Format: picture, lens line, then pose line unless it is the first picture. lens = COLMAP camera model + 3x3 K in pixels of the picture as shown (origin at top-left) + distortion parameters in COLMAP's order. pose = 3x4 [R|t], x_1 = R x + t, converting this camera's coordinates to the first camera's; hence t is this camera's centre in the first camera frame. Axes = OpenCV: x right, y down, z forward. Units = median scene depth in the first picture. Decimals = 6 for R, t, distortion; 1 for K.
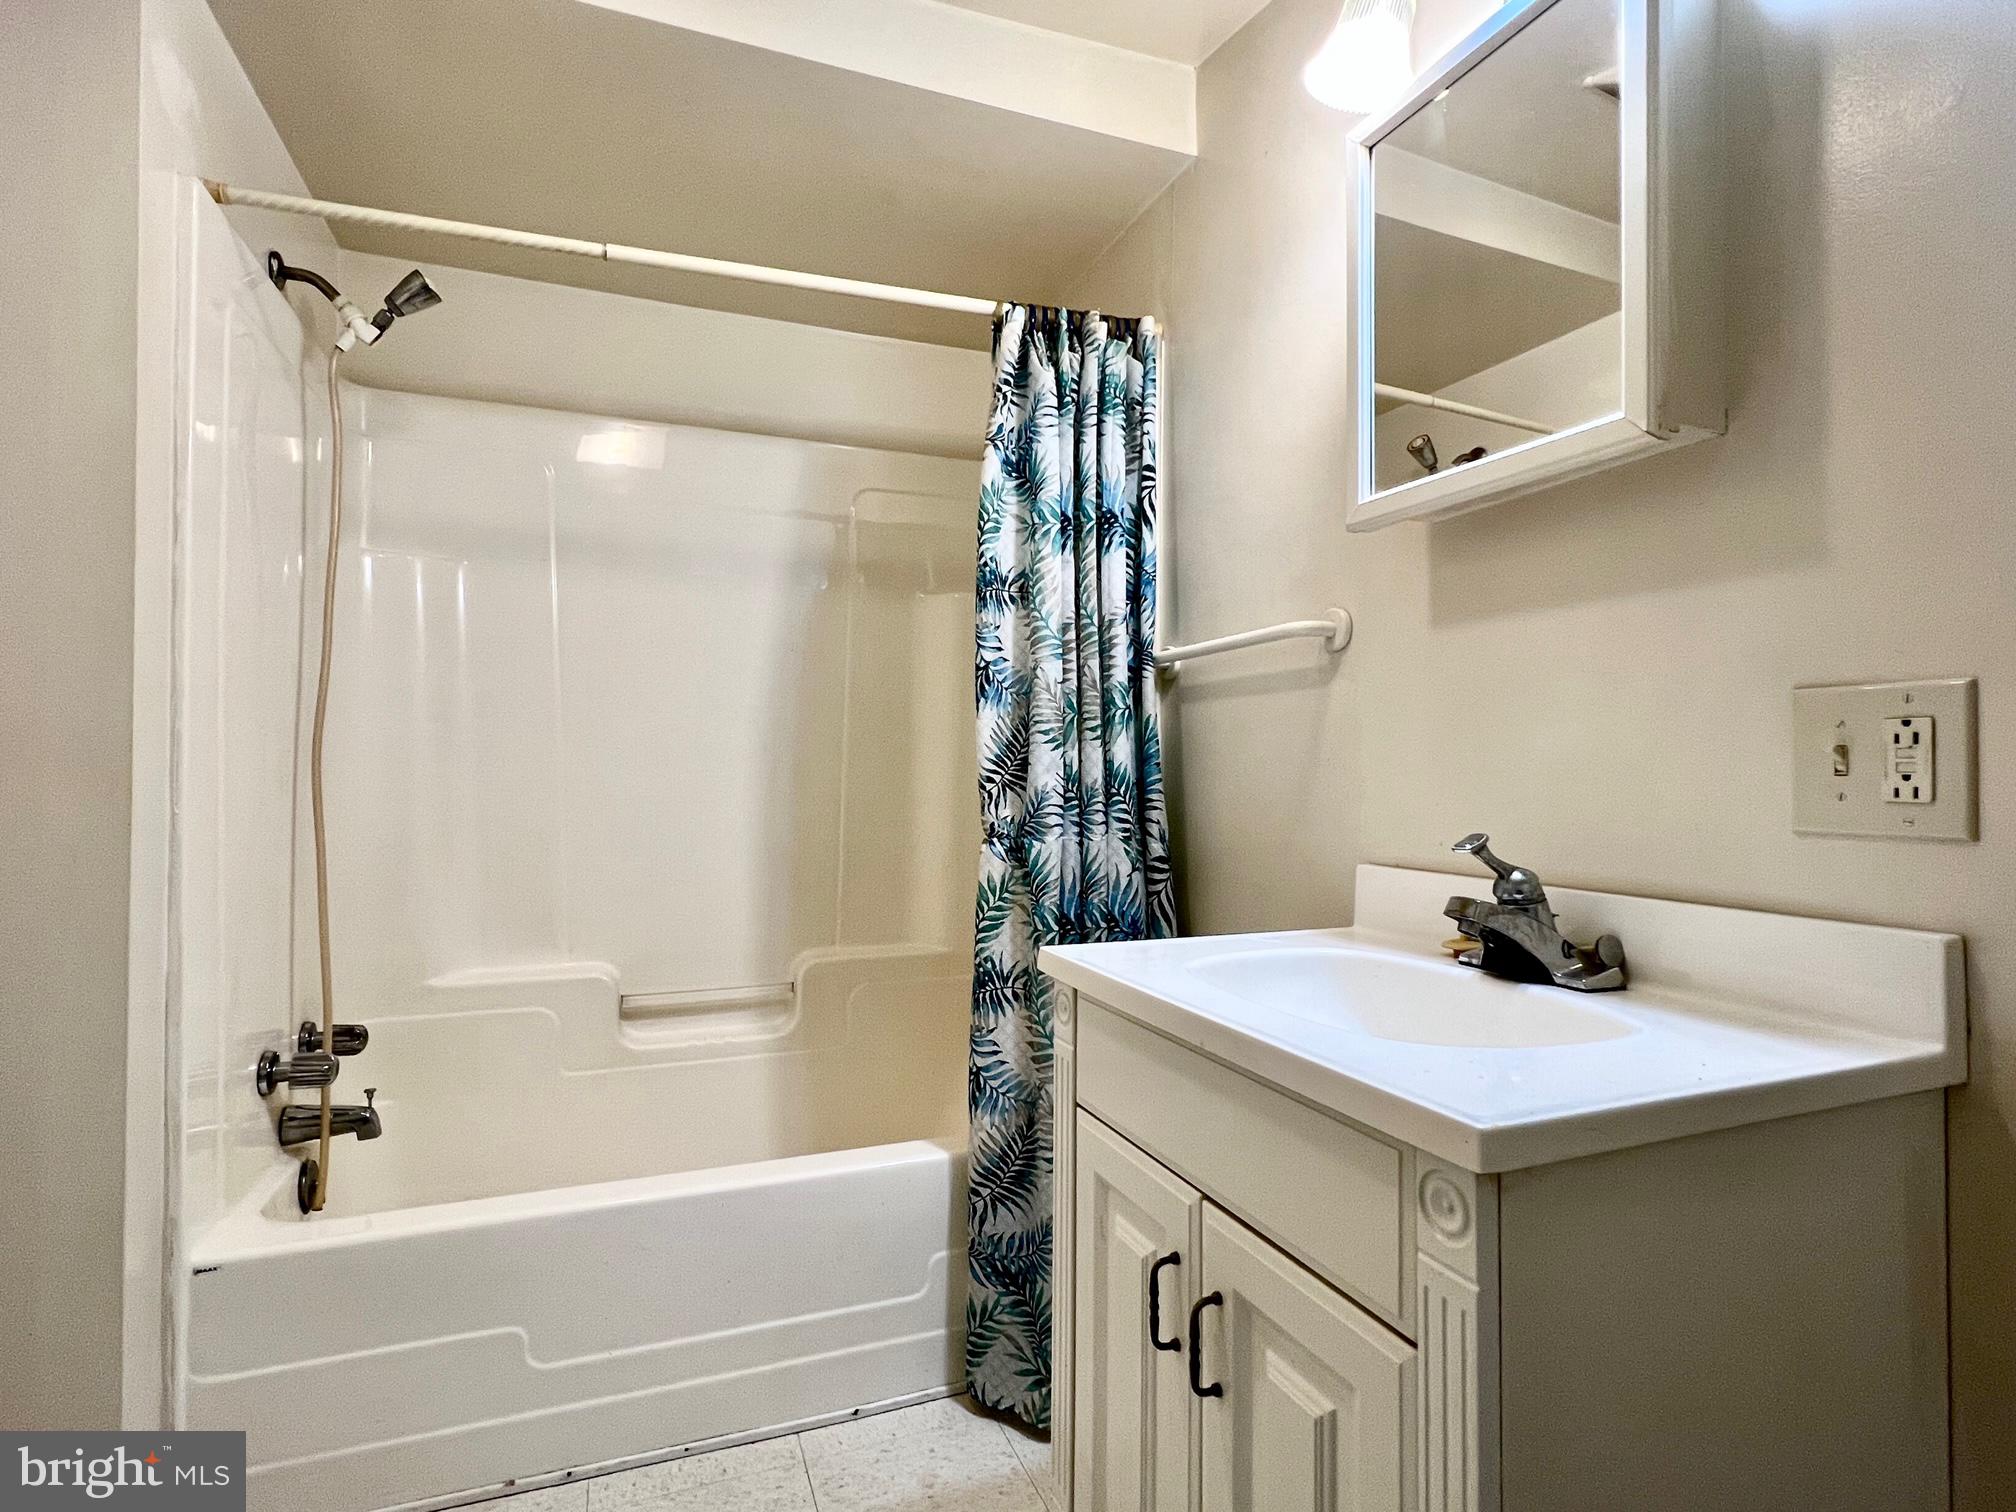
lens RADIAL K [[1027.5, 0, 1008.0], [0, 1027.5, 756.0], [0, 0, 1]] dist [0.001096, 0.000131]
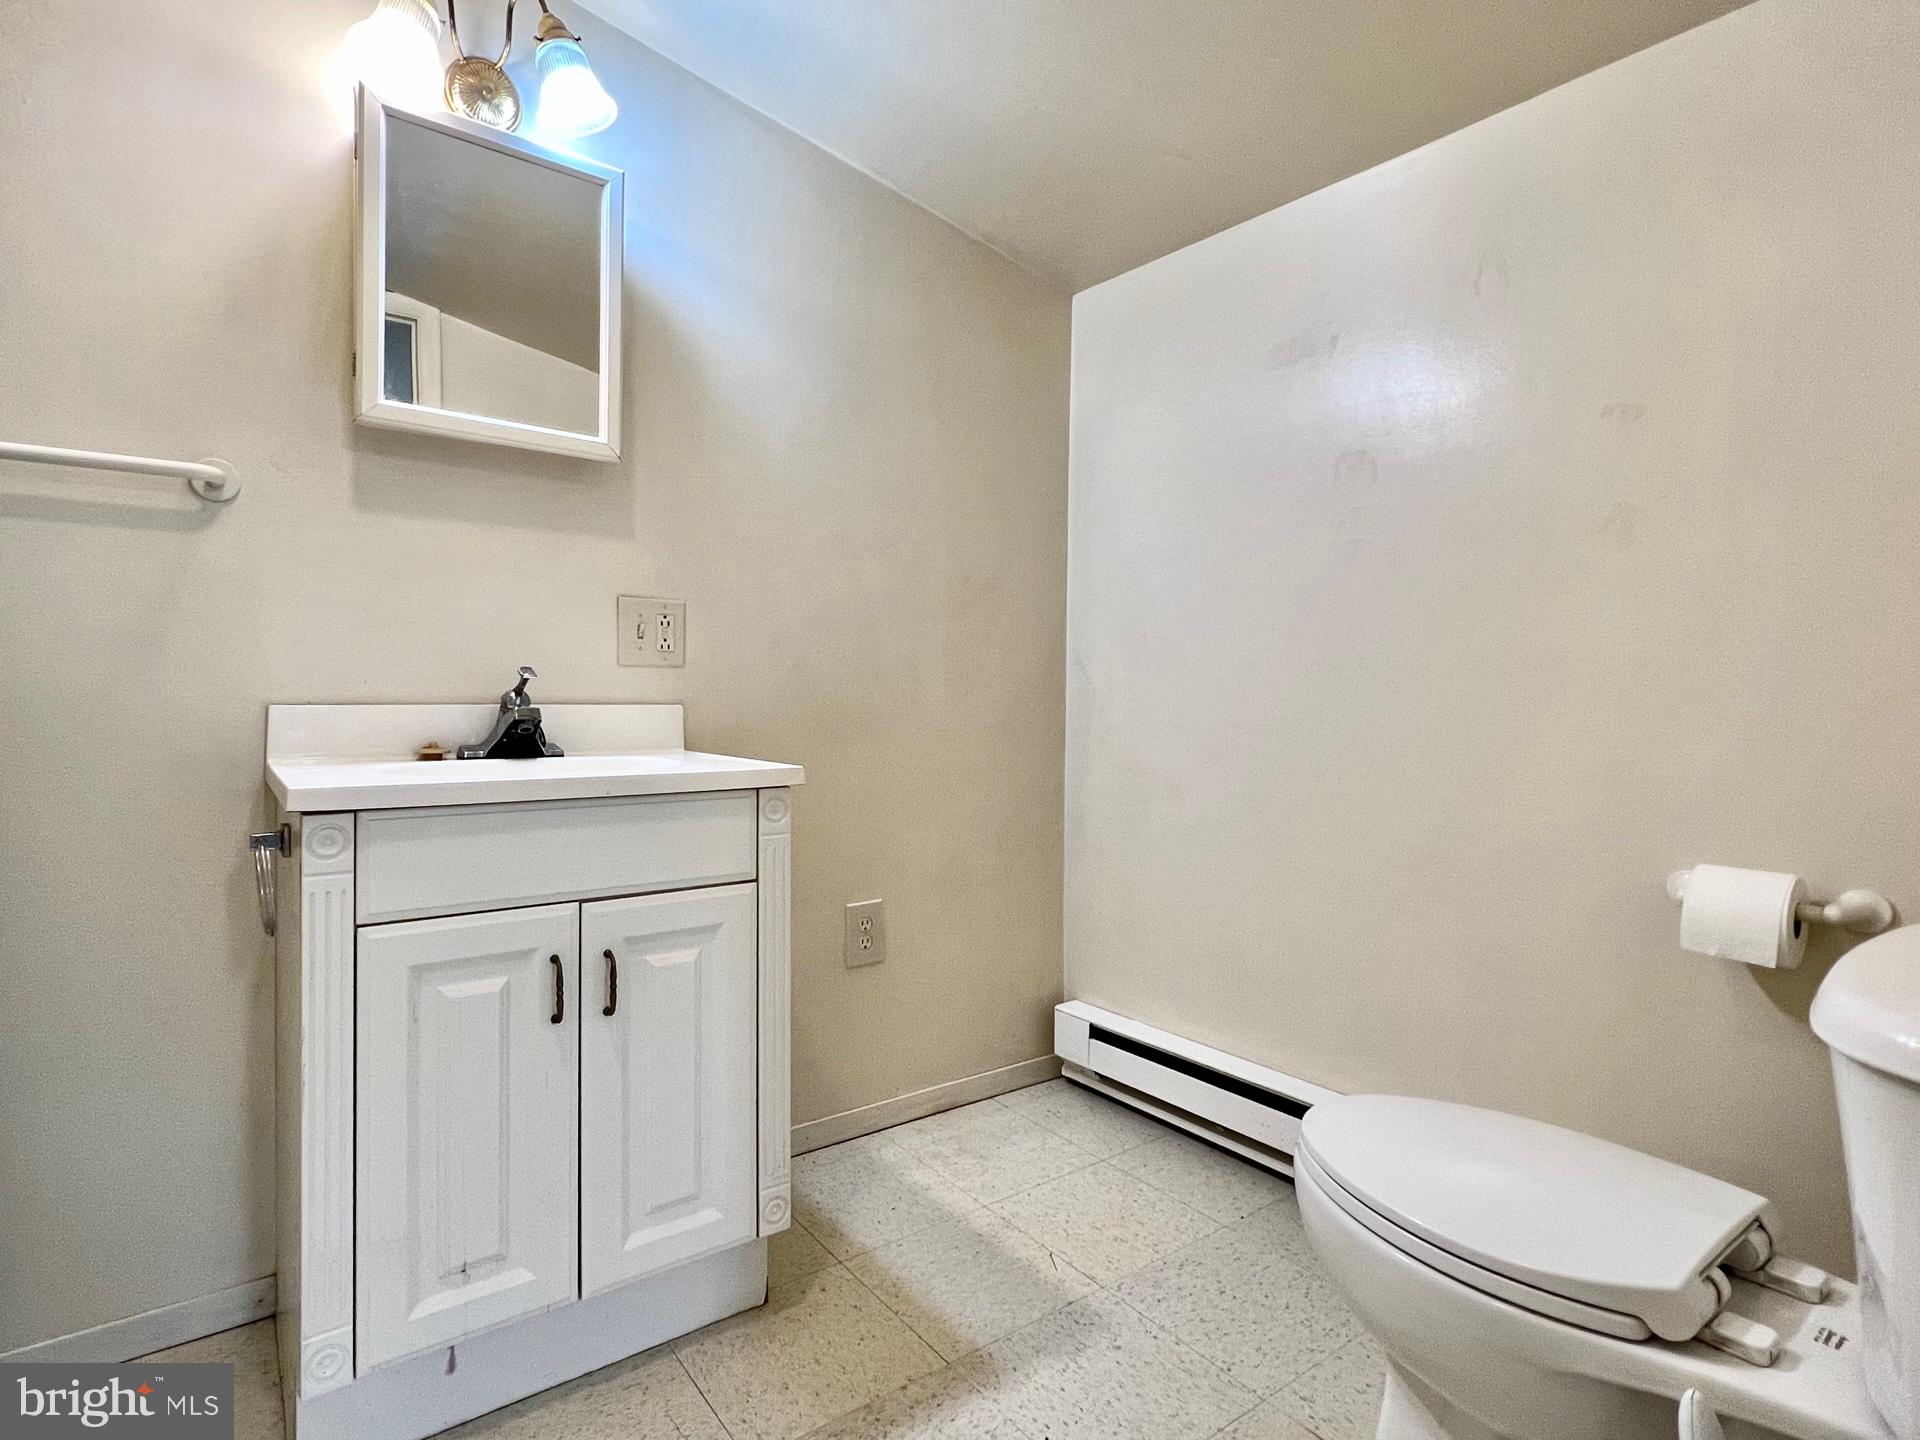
lens RADIAL K [[978.6, 0, 960.0], [0, 978.6, 720.0], [0, 0, 1]] dist [0.001096, 0.000131]
pose [[-0.315700, -0.039479, 0.948037, -1.124754], [-0.027714, 0.999091, 0.032376, 0.084867], [-0.948454, -0.016053, -0.316507, 0.789819]]
